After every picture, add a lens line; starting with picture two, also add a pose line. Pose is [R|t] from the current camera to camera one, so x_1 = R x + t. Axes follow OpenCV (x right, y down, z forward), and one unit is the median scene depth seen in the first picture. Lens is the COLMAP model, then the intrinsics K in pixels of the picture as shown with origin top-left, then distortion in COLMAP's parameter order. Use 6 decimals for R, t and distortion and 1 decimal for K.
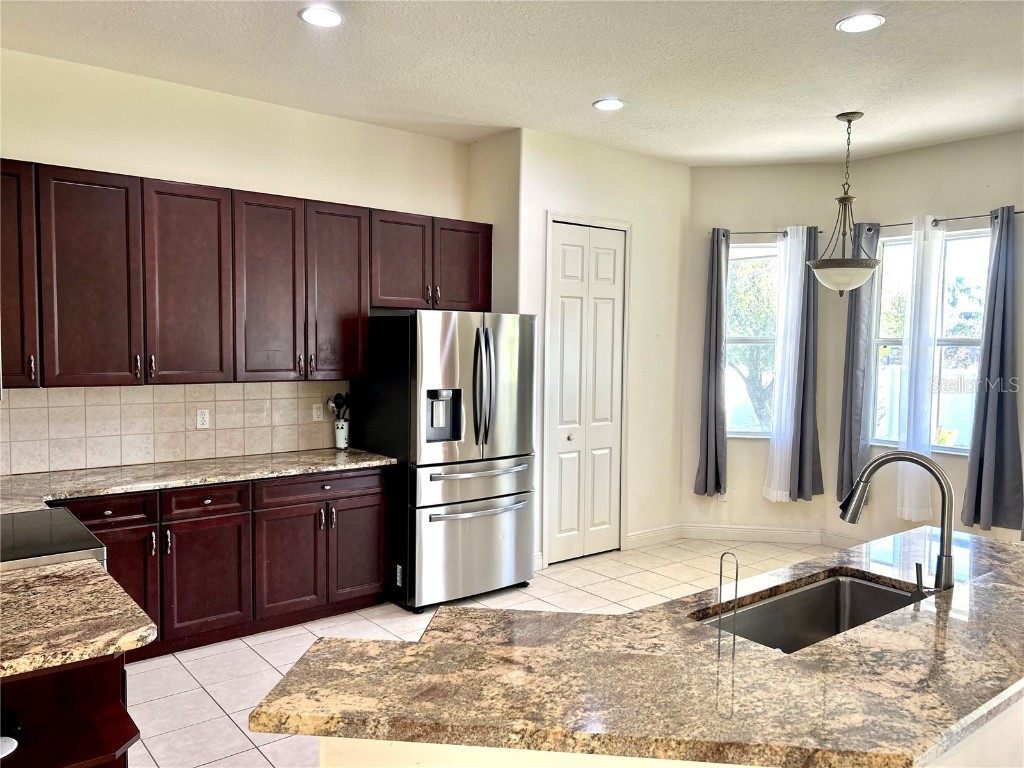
lens RADIAL K [[772.4, 0, 512.2], [0, 772.4, 388.1], [0, 0, 1]] dist [0.054534, -0.061463]
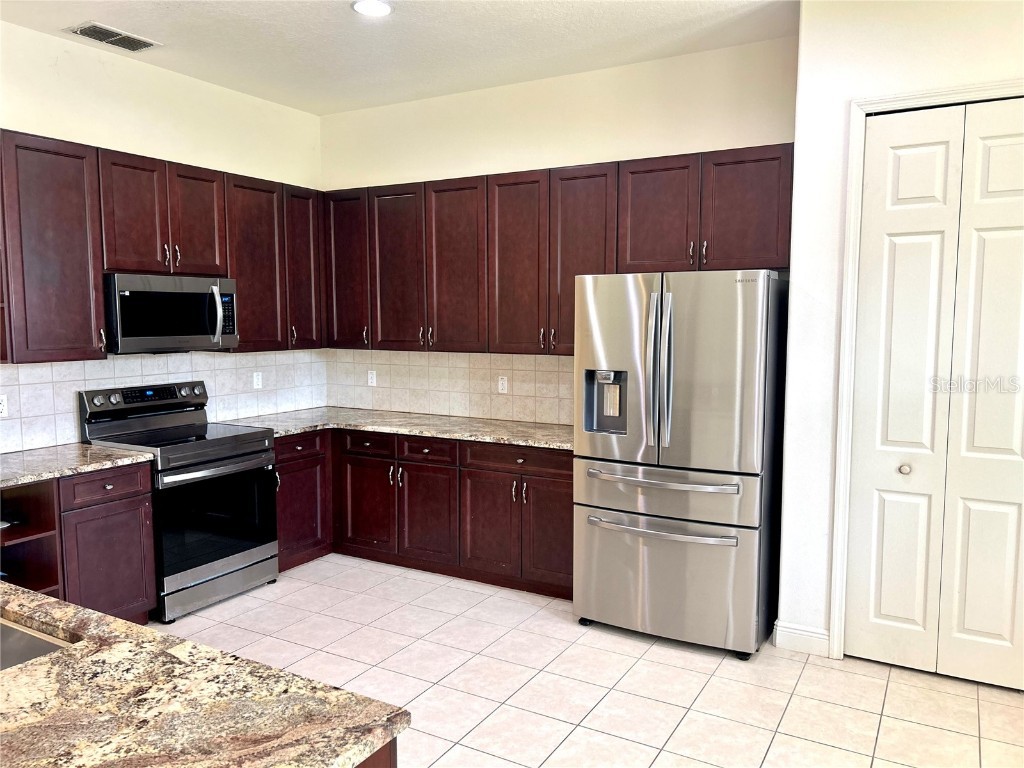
lens RADIAL K [[772.4, 0, 515.6], [0, 772.4, 390.3], [0, 0, 1]] dist [0.054534, -0.061463]
pose [[0.368114, 0.079088, -0.926411, 0.640650], [-0.051555, 0.996579, 0.064592, -0.025163], [0.928350, 0.023984, 0.370932, 0.599783]]
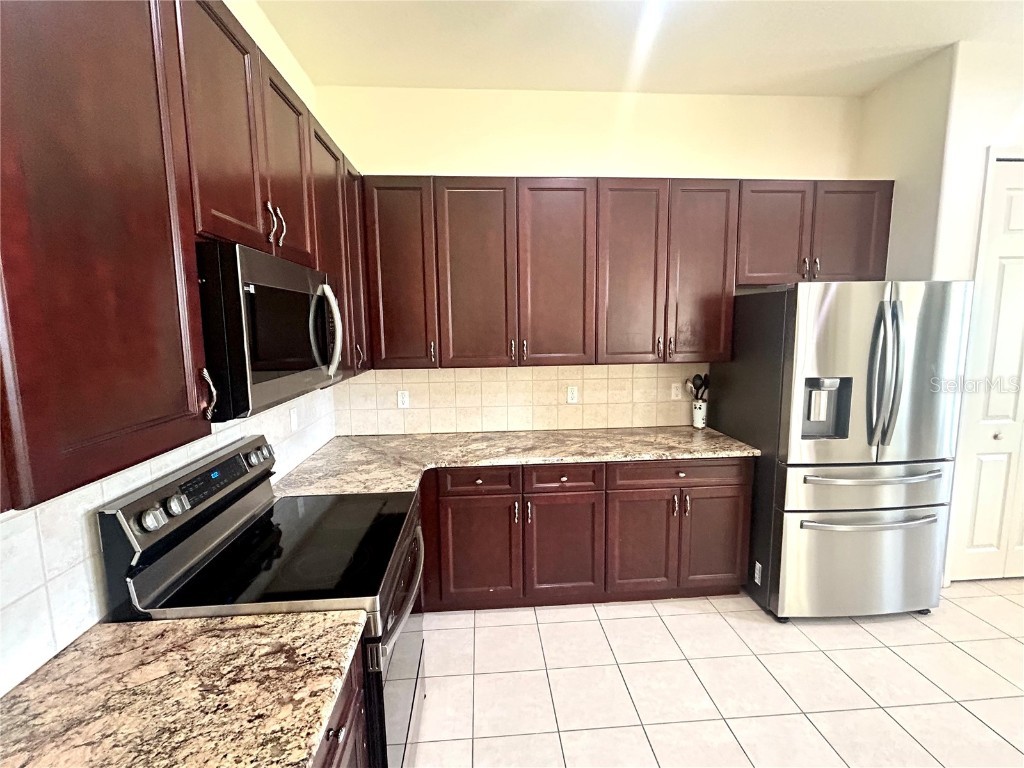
lens RADIAL K [[463.8, 0, 512.2], [0, 463.8, 382.6], [0, 0, 1]] dist [-0.001860, 0.001451]
pose [[0.823739, 0.047612, -0.564966, -0.086992], [-0.010243, 0.997555, 0.069133, -0.023978], [0.566877, -0.051161, 0.822213, 0.390687]]
